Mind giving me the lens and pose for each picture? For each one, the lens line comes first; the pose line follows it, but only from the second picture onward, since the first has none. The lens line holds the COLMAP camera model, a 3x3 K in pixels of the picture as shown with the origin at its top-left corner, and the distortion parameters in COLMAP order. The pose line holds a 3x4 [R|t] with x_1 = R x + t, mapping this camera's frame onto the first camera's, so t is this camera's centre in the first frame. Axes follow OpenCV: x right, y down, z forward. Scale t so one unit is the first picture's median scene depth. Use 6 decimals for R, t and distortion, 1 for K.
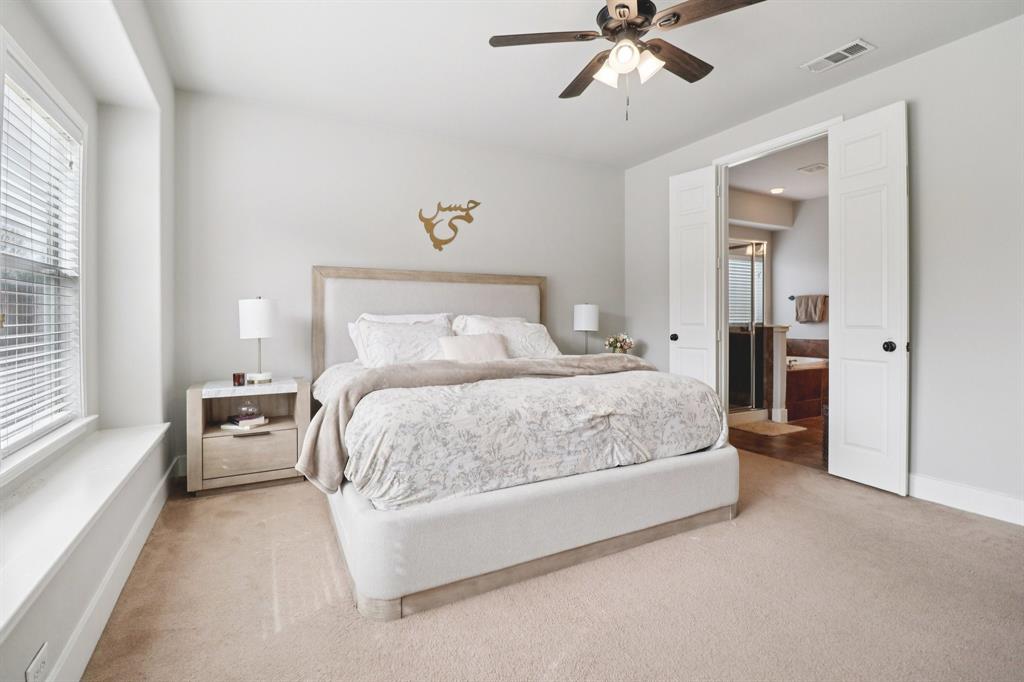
lens RADIAL K [[473.0, 0, 508.0], [0, 473.0, 331.2], [0, 0, 1]] dist [-0.009985, -0.007218]
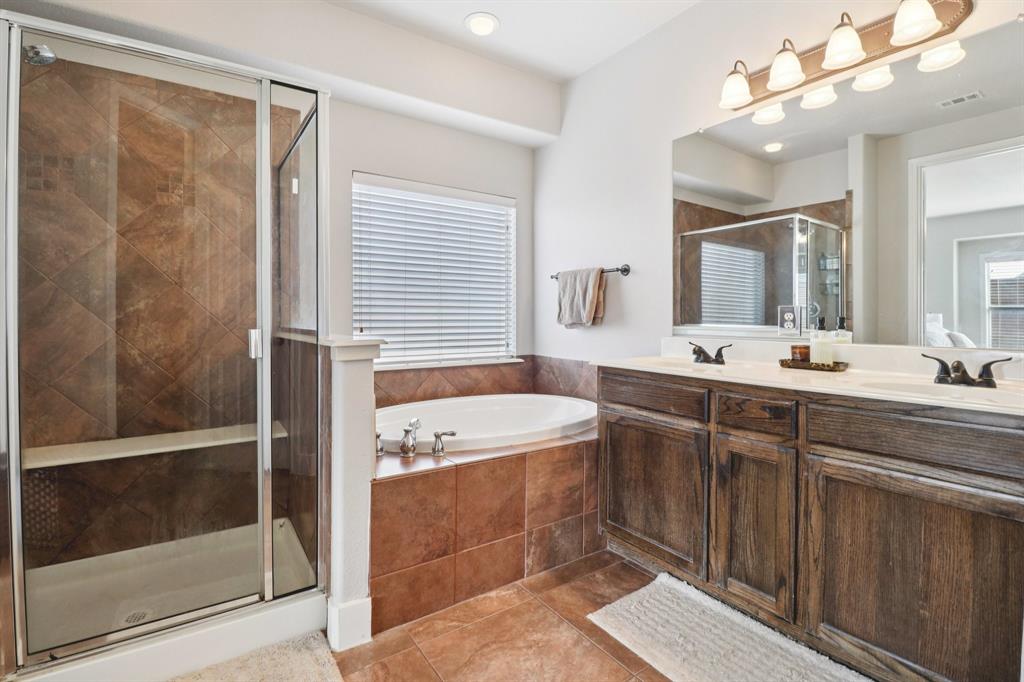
lens RADIAL K [[473.0, 0, 494.7], [0, 473.0, 322.4], [0, 0, 1]] dist [-0.009985, -0.007218]
pose [[0.994690, 0.013113, 0.102073, 0.516018], [-0.012570, 0.999903, -0.005960, -0.019164], [-0.102142, 0.004645, 0.994759, 0.538505]]
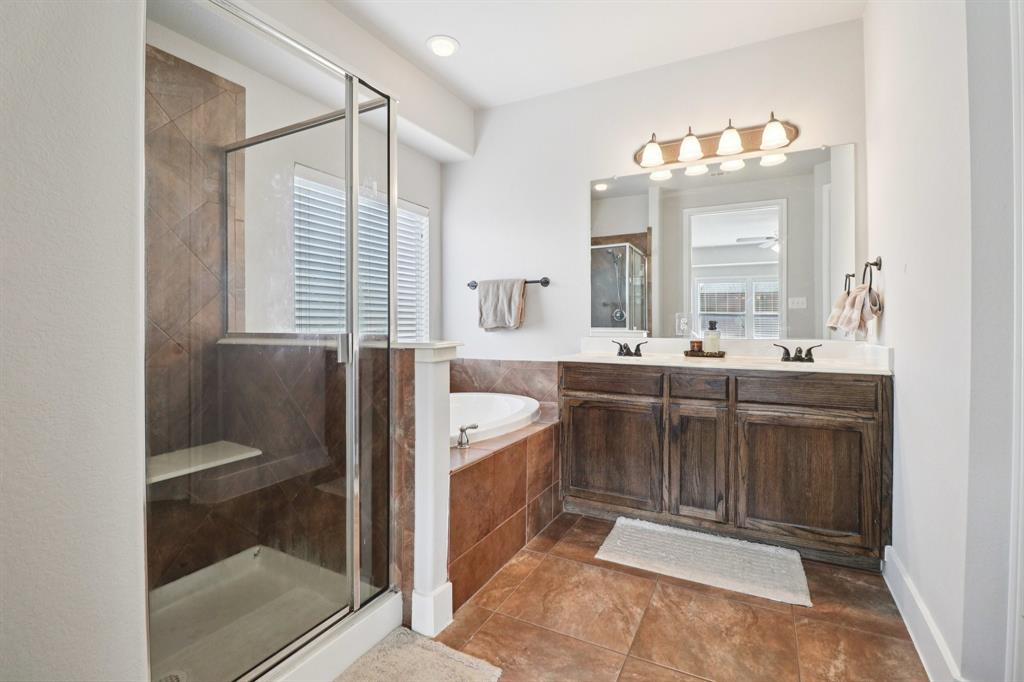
lens RADIAL K [[473.0, 0, 499.7], [0, 473.0, 328.7], [0, 0, 1]] dist [-0.009985, -0.007218]
pose [[0.834669, 0.005842, 0.550721, 0.345133], [-0.002780, 0.999976, -0.006395, -0.016519], [-0.550745, 0.003807, 0.834665, 0.553994]]
